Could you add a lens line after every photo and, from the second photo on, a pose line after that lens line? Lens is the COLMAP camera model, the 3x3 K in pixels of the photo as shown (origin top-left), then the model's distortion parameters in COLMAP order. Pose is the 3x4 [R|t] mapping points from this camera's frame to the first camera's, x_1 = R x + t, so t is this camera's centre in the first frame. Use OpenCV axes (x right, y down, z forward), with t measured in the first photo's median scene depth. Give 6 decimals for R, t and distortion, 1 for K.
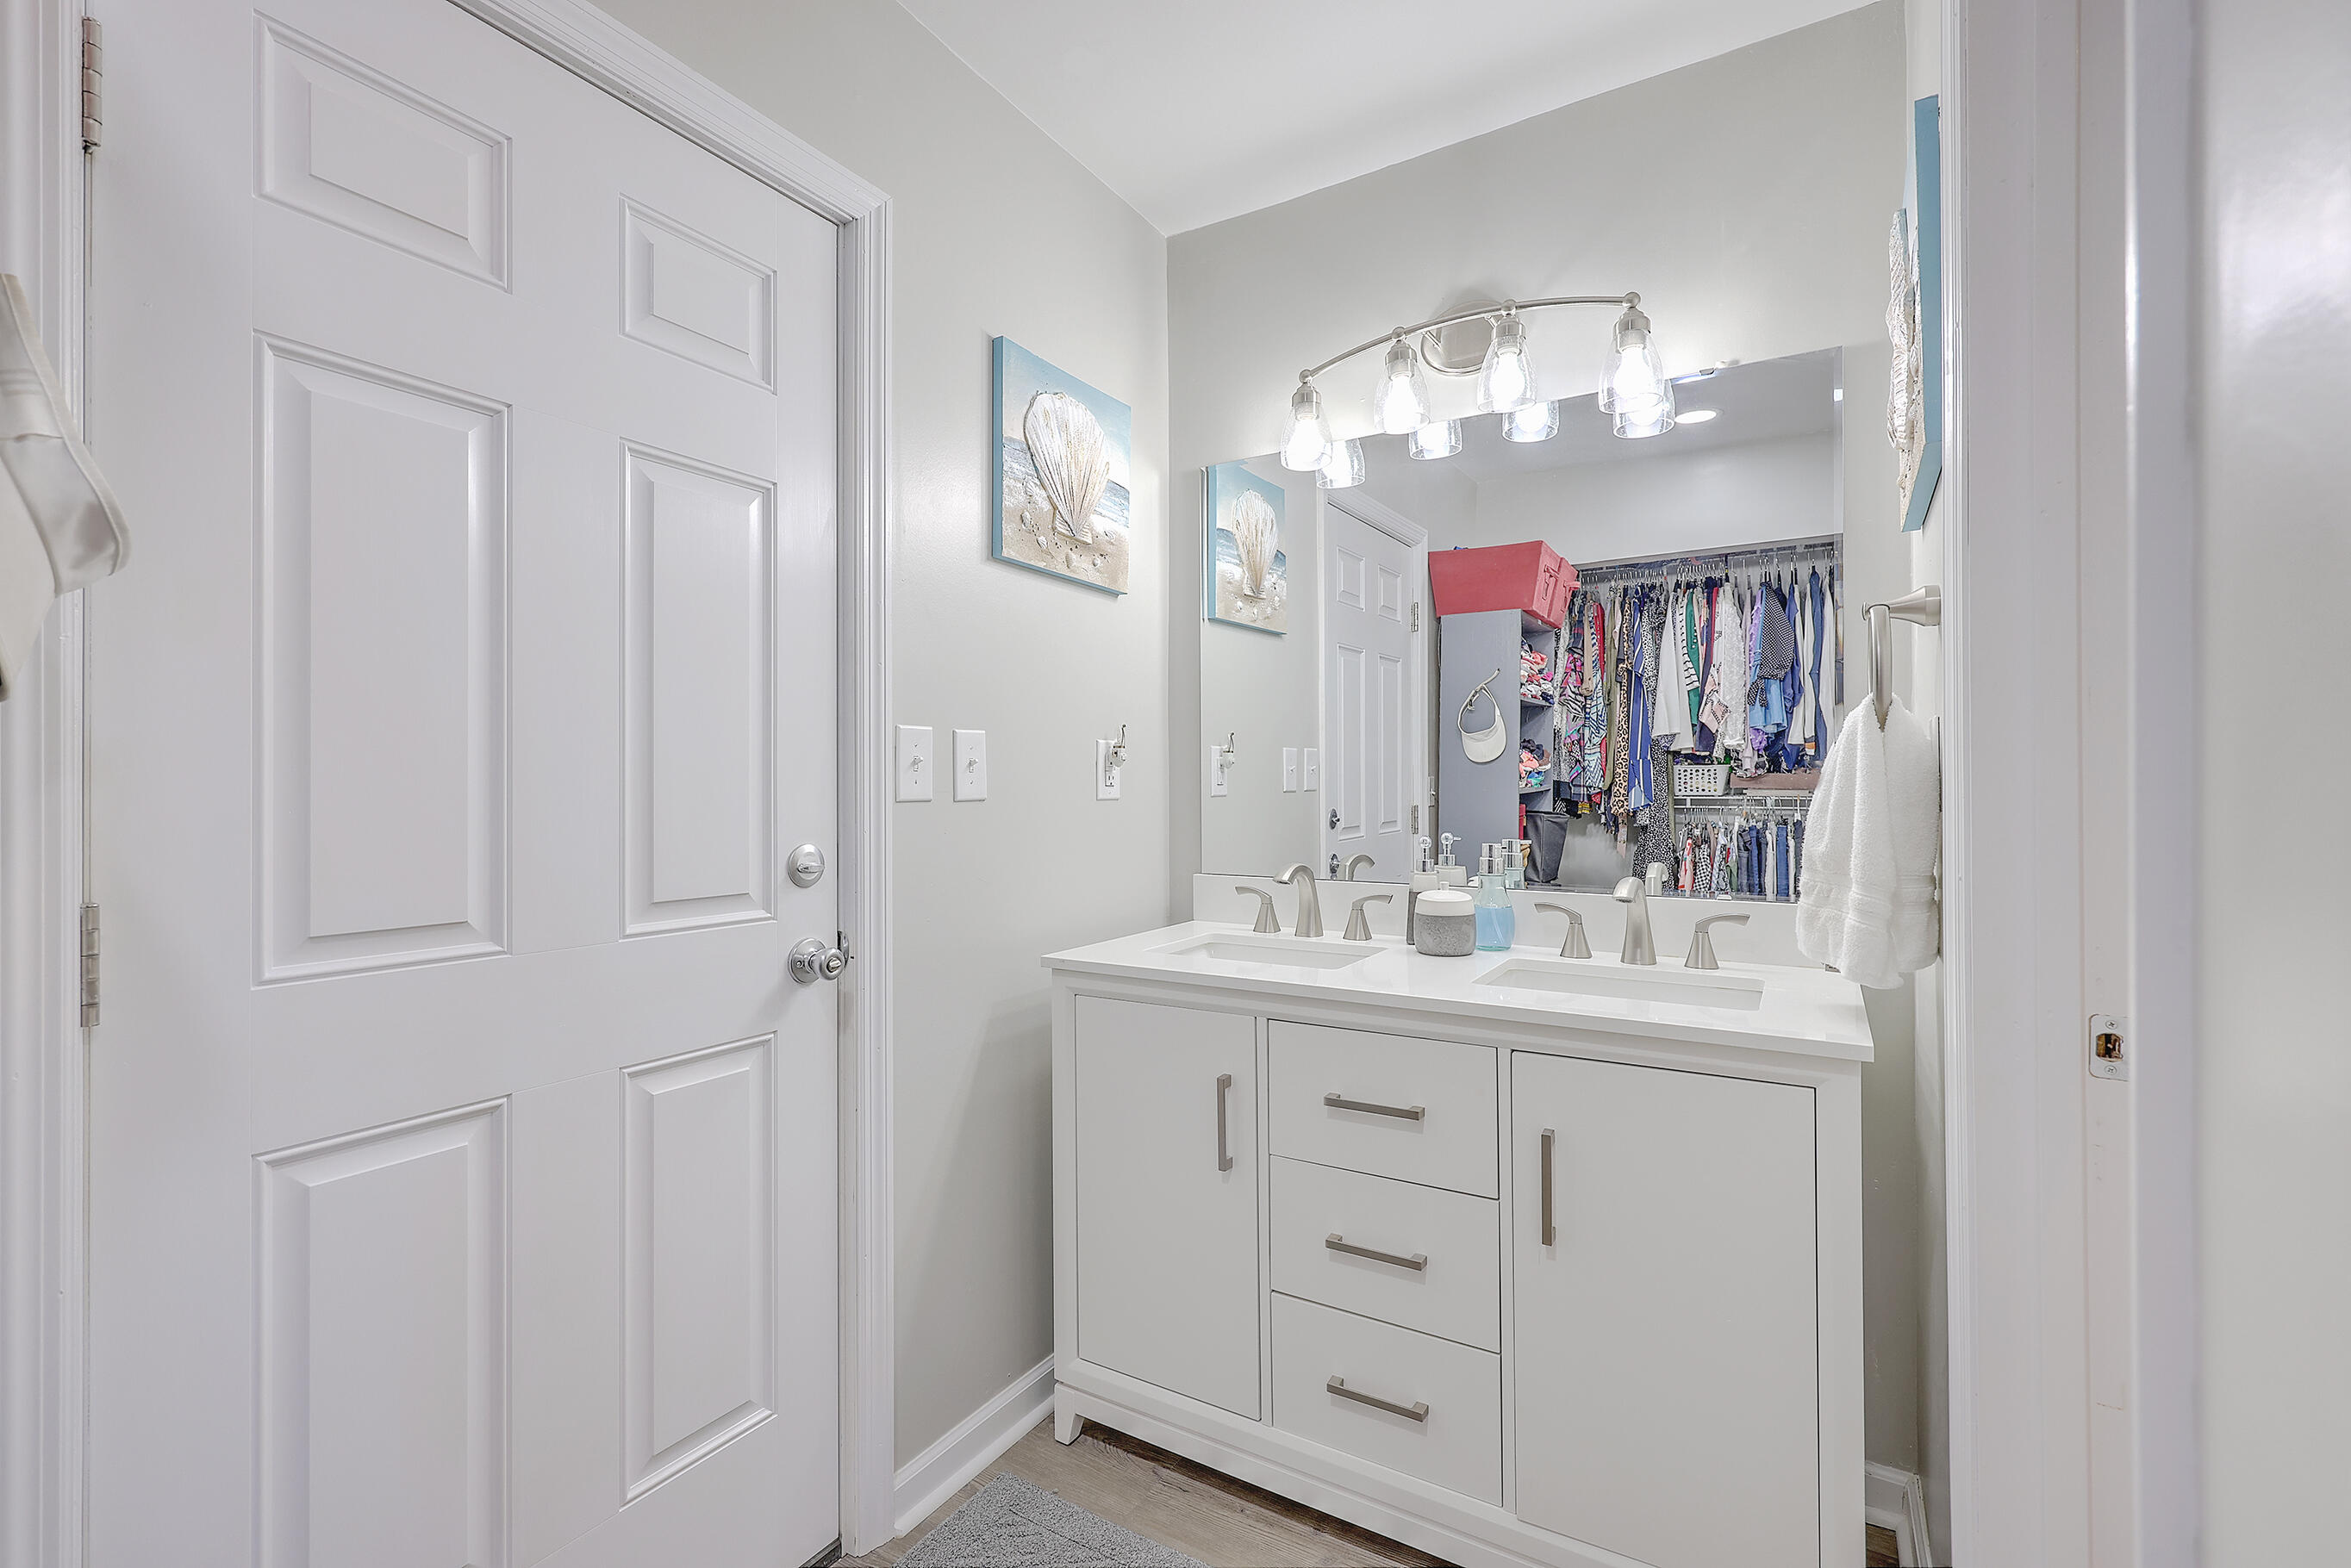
lens RADIAL K [[1029.0, 0, 1184.7], [0, 1029.0, 784.1], [0, 0, 1]] dist [-0.000628, -0.000012]
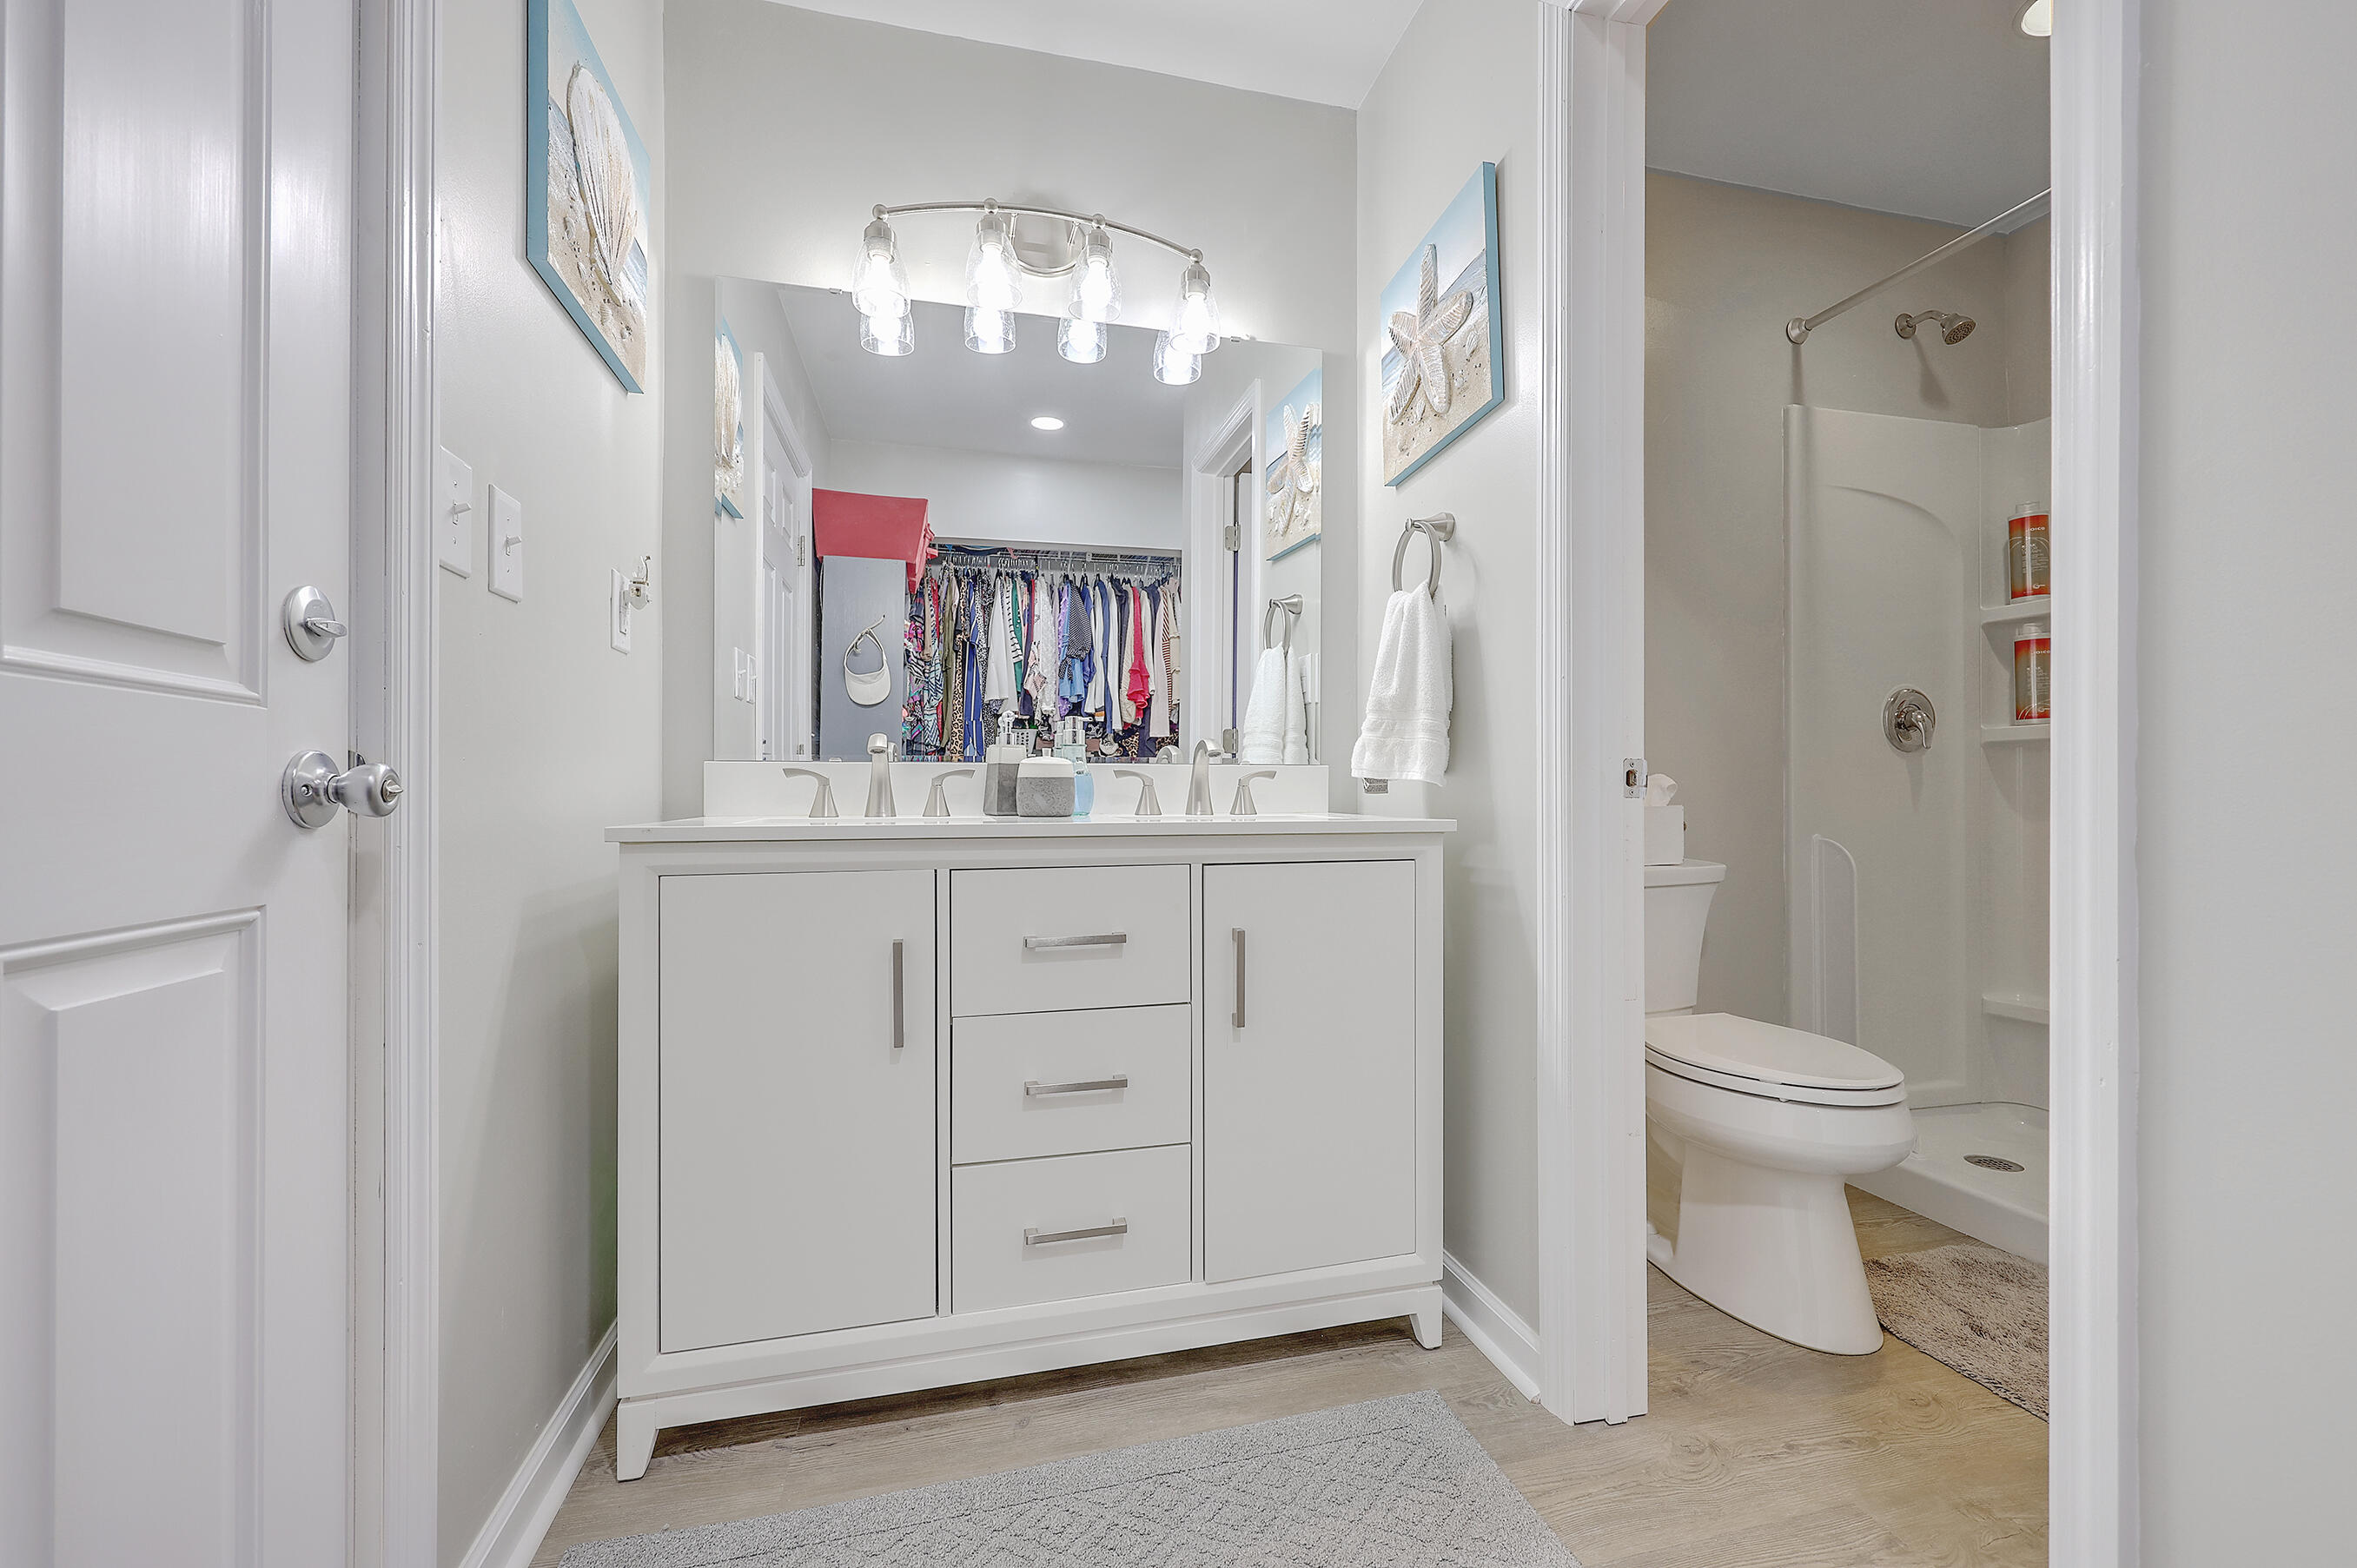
lens RADIAL K [[948.9, 0, 1201.8], [0, 948.9, 793.0], [0, 0, 1]] dist [-0.003816, 0.000462]
pose [[0.699600, 0.001212, 0.714533, -0.138757], [-0.000535, 0.999999, -0.001173, 0.061110], [-0.714534, 0.000438, 0.699600, 0.095406]]
